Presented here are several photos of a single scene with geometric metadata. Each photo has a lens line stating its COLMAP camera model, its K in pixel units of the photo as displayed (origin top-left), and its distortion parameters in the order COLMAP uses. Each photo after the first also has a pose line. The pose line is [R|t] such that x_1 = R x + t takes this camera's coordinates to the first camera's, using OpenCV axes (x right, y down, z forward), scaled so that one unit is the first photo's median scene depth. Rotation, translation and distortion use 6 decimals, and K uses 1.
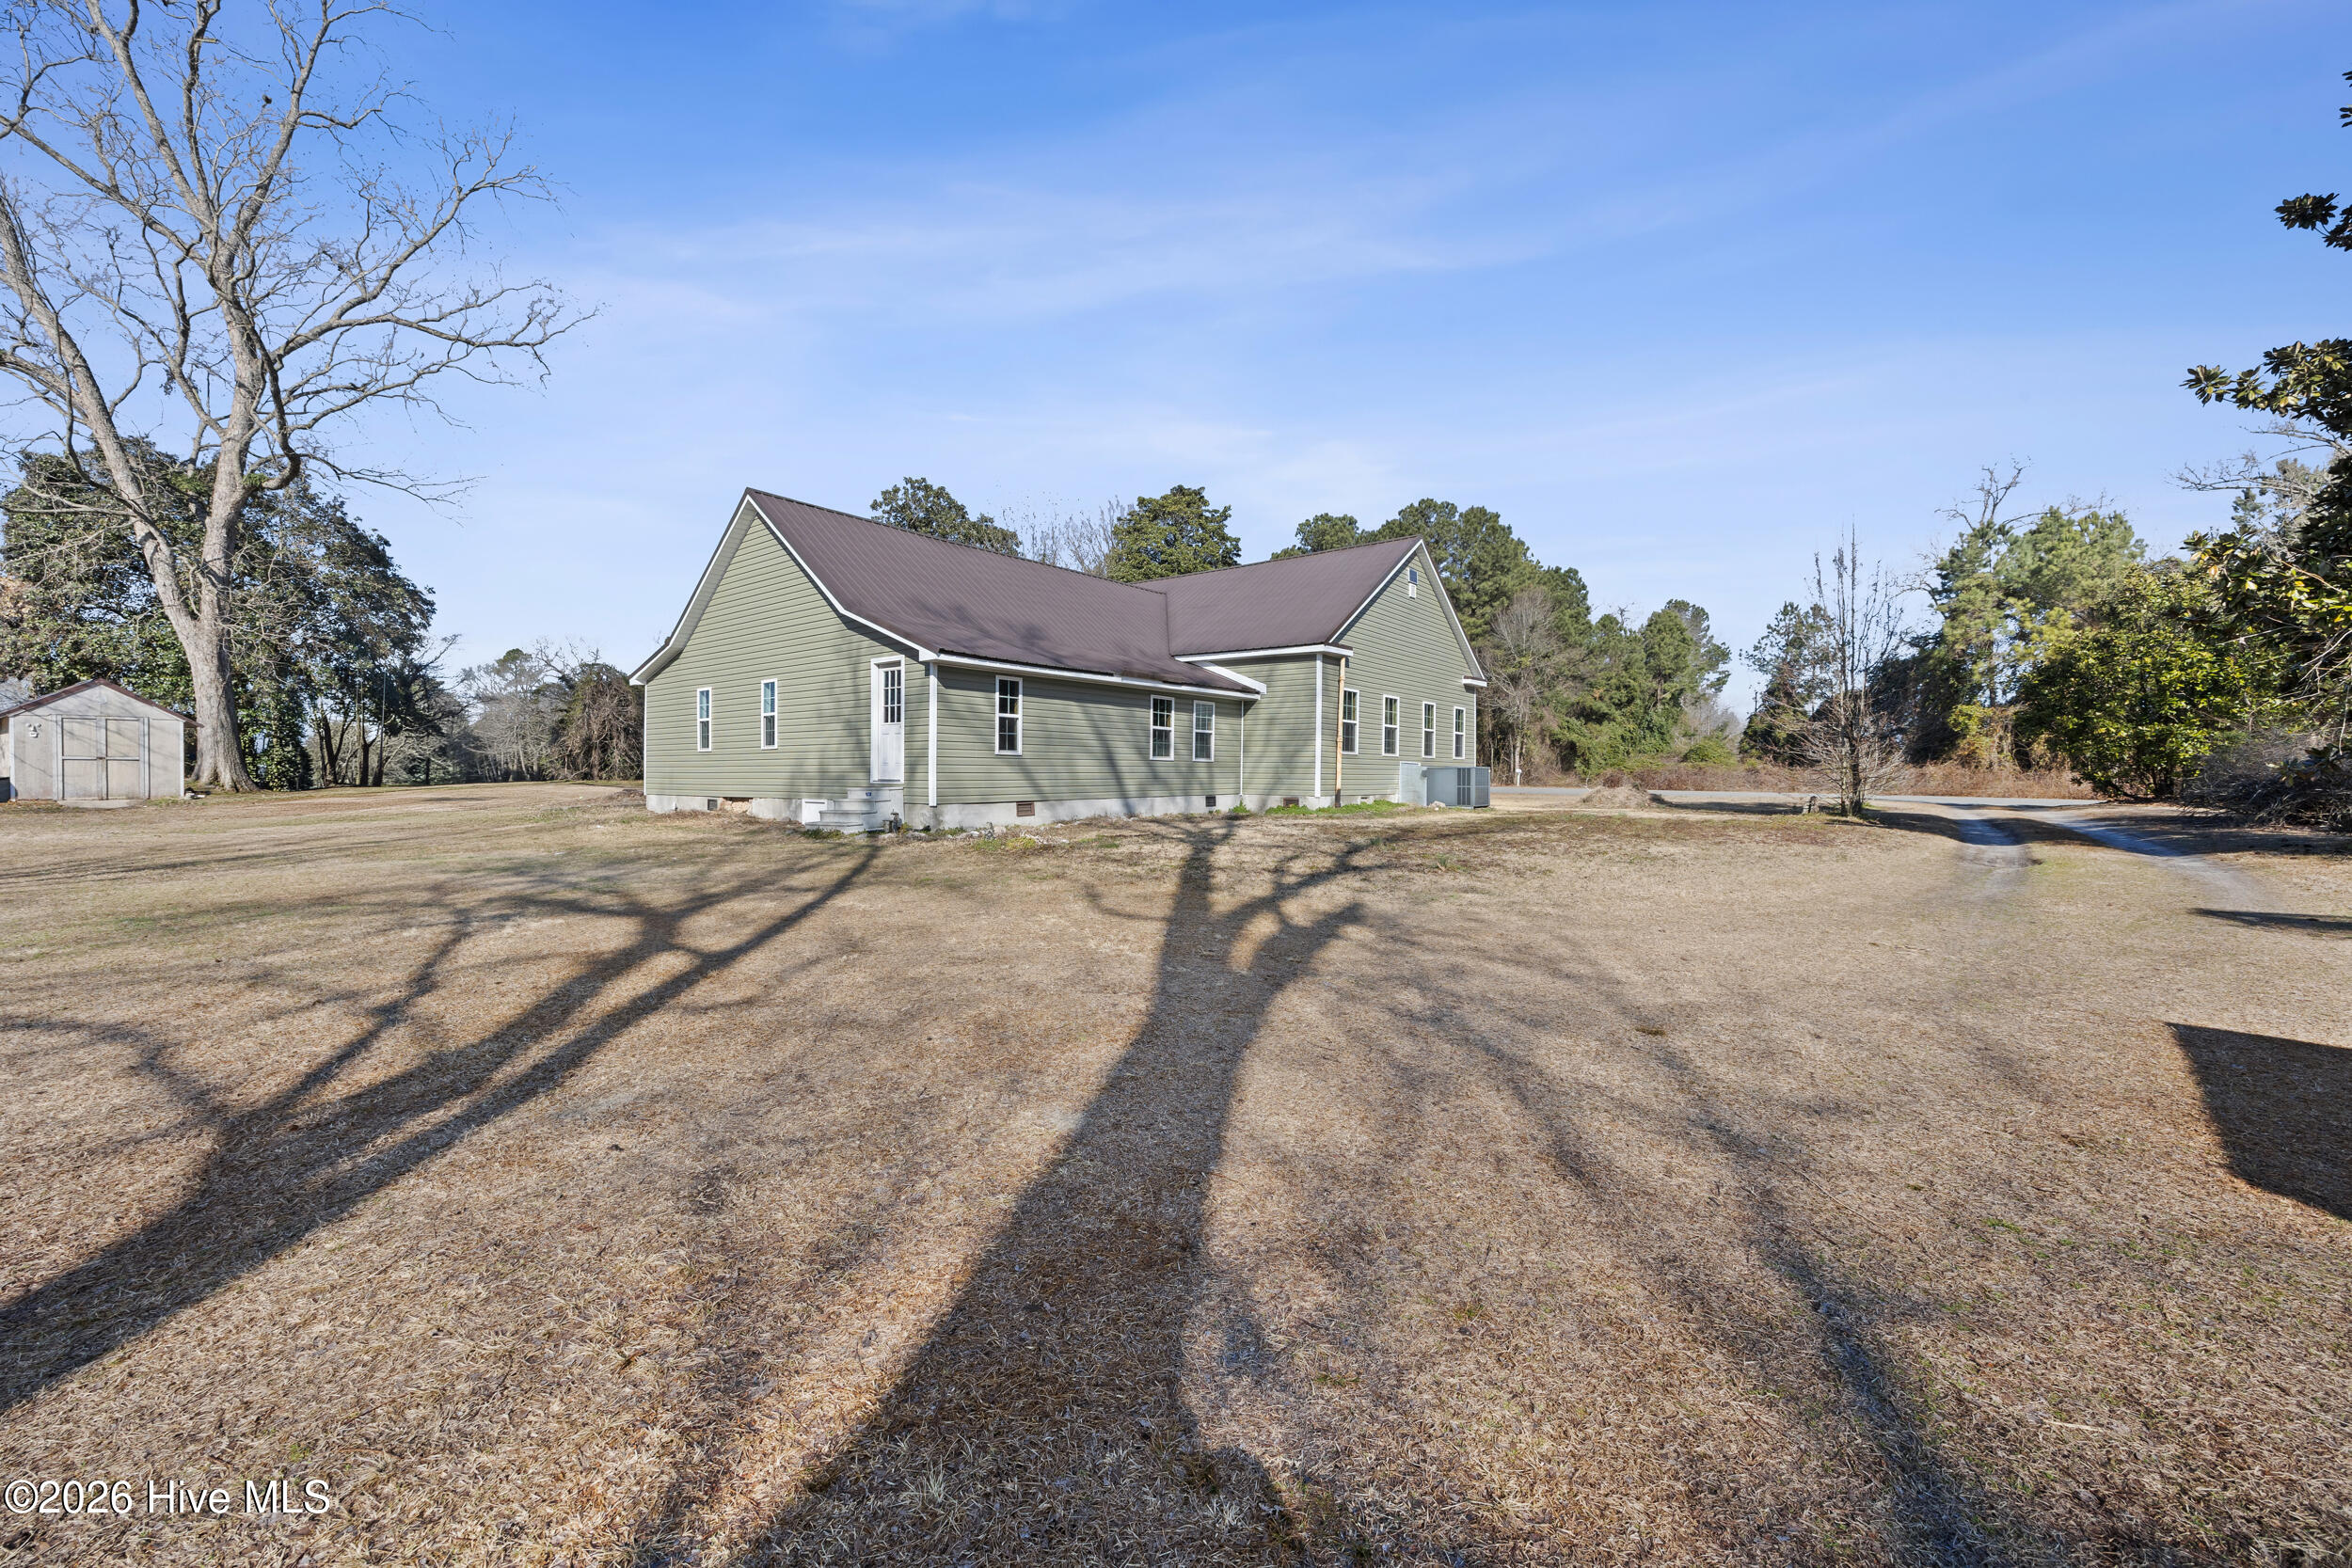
lens RADIAL K [[900.4, 0, 1182.6], [0, 900.4, 780.0], [0, 0, 1]] dist [-0.002603, 0.000147]
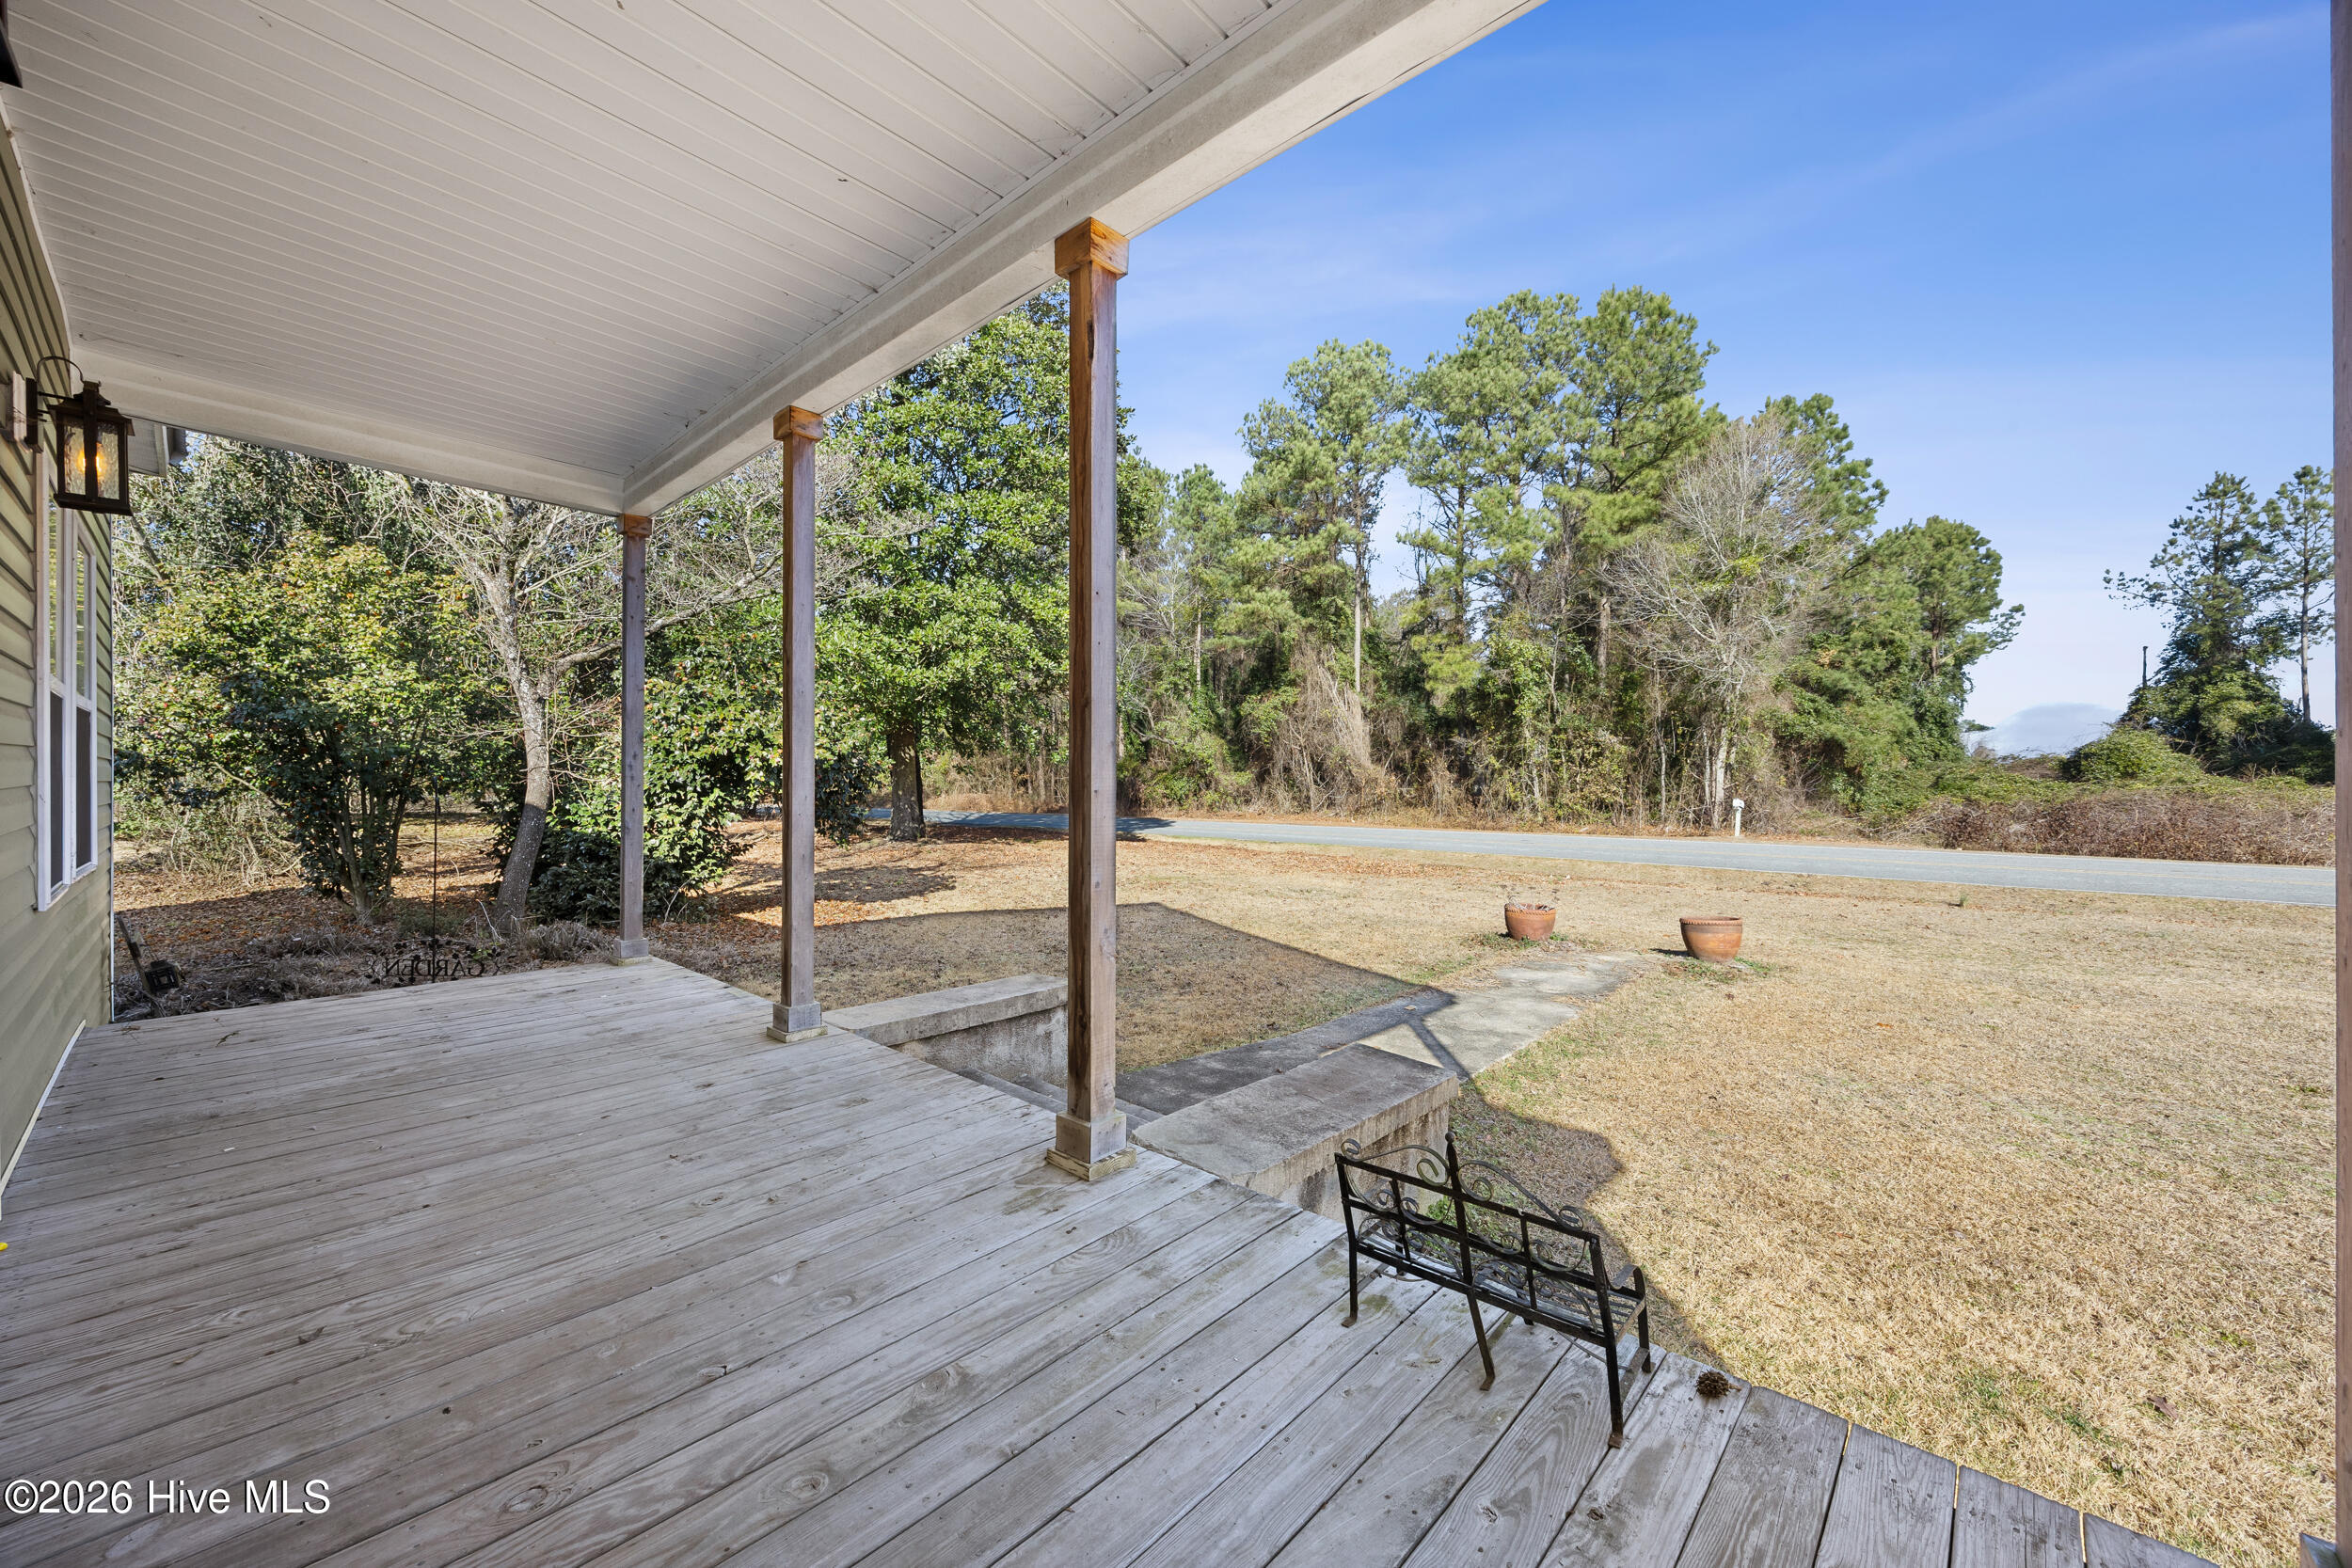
lens RADIAL K [[900.4, 0, 1169.8], [0, 900.4, 779.4], [0, 0, 1]] dist [-0.002603, 0.000147]
pose [[0.996928, -0.003006, -0.078268, 0.100851], [0.002128, 0.999934, -0.011306, -0.014348], [0.078297, 0.011105, 0.996868, 0.433750]]
